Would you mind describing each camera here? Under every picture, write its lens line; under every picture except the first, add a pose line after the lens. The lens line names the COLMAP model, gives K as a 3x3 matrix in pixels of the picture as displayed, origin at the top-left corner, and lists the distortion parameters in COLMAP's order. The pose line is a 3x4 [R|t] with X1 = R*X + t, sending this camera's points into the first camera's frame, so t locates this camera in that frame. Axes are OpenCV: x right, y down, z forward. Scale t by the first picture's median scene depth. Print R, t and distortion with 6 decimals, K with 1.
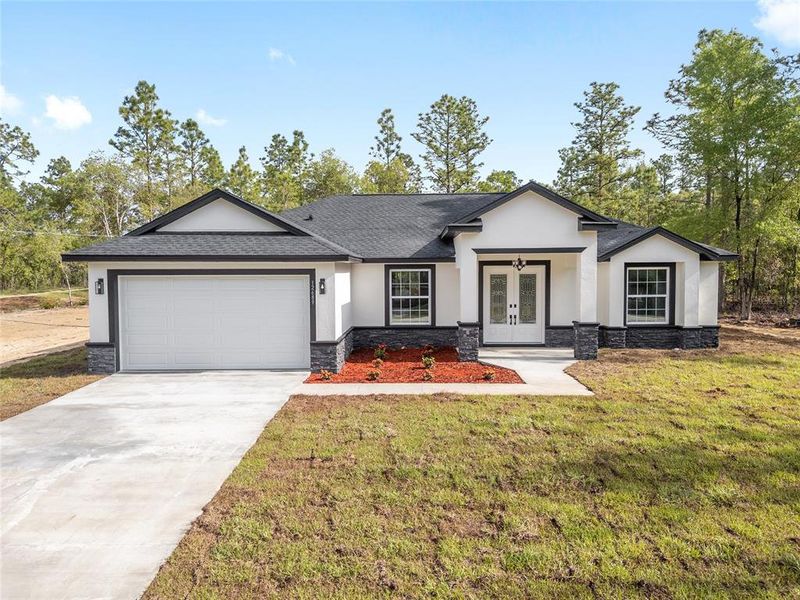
lens RADIAL K [[588.1, 0, 400.0], [0, 588.1, 300.0], [0, 0, 1]] dist [0.070687, -0.073017]
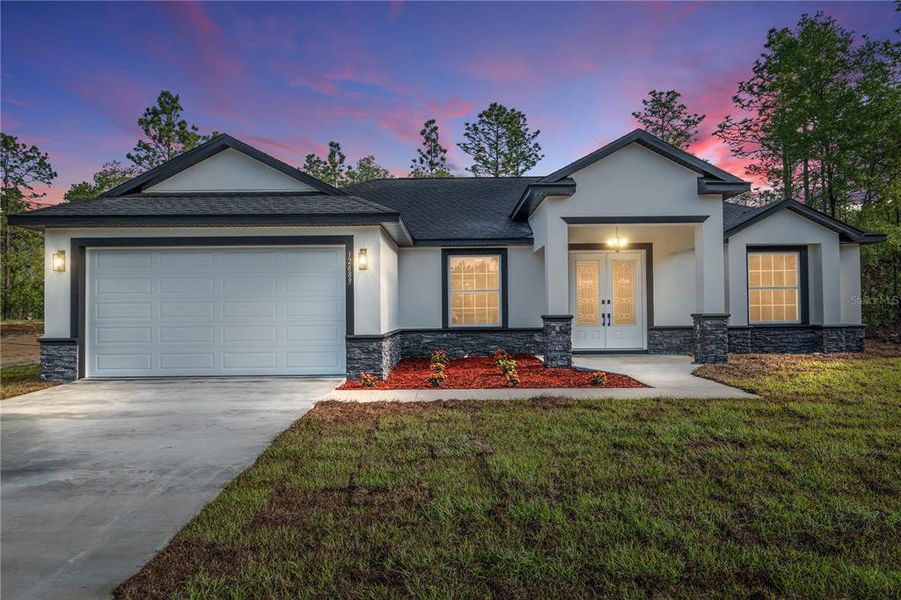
lens RADIAL K [[612.3, 0, 449.4], [0, 612.3, 296.6], [0, 0, 1]] dist [-0.004183, -0.001586]
pose [[0.999831, -0.003972, 0.017957, -0.030666], [0.005256, 0.997387, -0.072052, 0.060508], [-0.017624, 0.072134, 0.997239, 0.192780]]
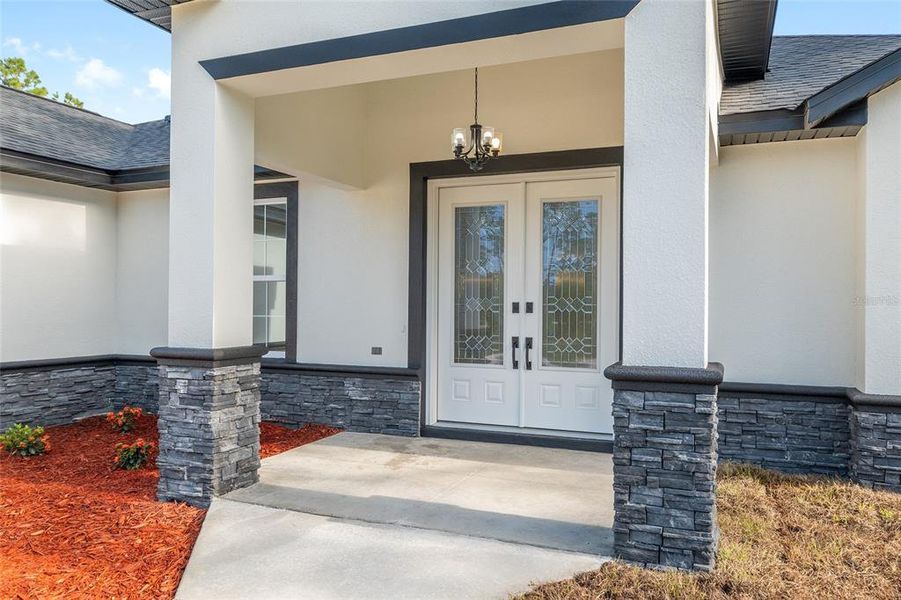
lens RADIAL K [[681.7, 0, 453.3], [0, 681.7, 300.4], [0, 0, 1]] dist [0.002718, 0.001737]
pose [[0.931039, 0.009973, -0.364783, 0.288558], [-0.029158, 0.998463, -0.047123, 0.024026], [0.363753, 0.054510, 0.929899, 0.659683]]
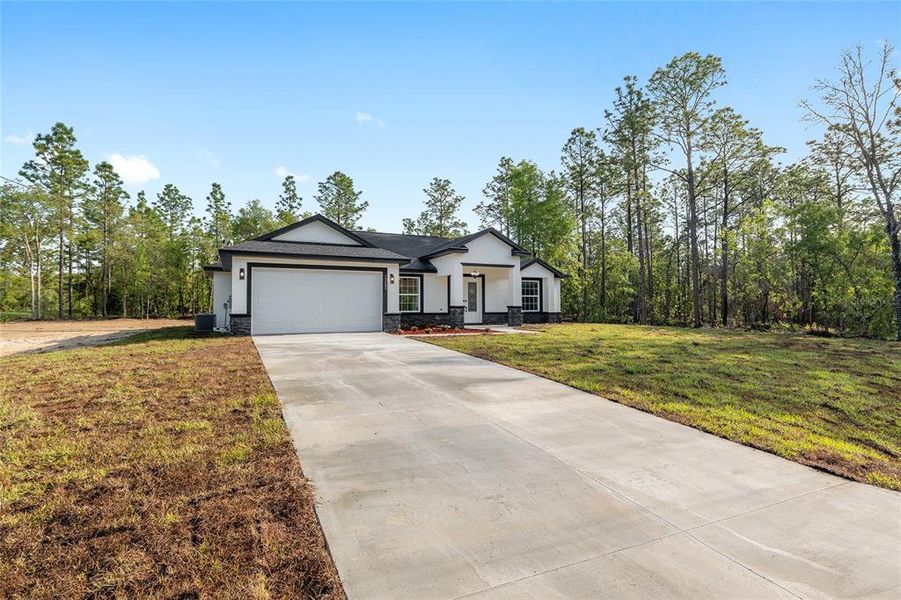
lens RADIAL K [[455.4, 0, 454.0], [0, 455.4, 299.2], [0, 0, 1]] dist [-0.000331, -0.000471]
pose [[0.893762, 0.013342, 0.448344, -0.419779], [0.021801, 0.997084, -0.073132, 0.099504], [-0.448012, 0.075137, 0.890865, -0.145109]]
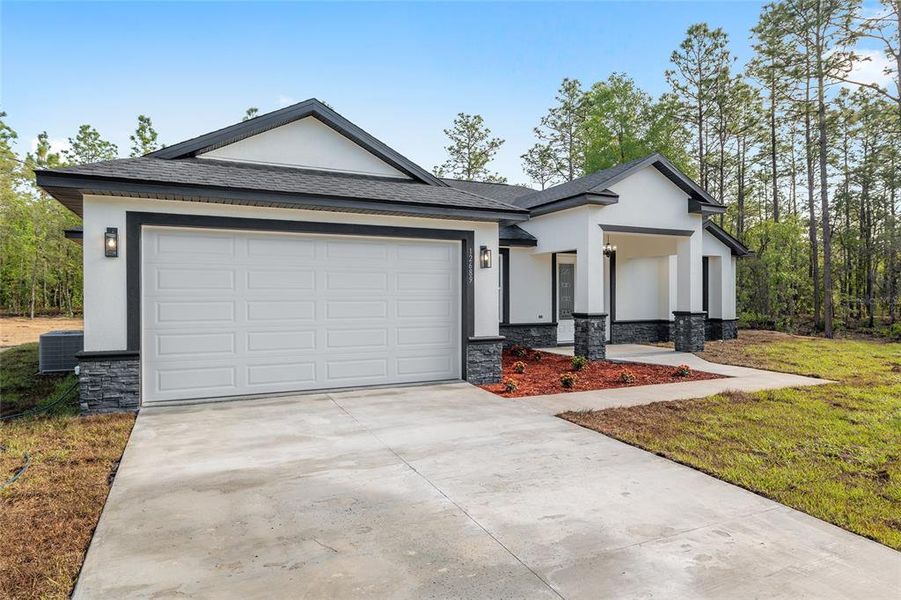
lens RADIAL K [[547.0, 0, 451.0], [0, 547.0, 300.6], [0, 0, 1]] dist [-0.000626, -0.001209]
pose [[0.895812, 0.001095, 0.444432, -0.351400], [0.018865, 0.999002, -0.040487, 0.041214], [-0.444033, 0.044653, 0.894897, 0.346978]]
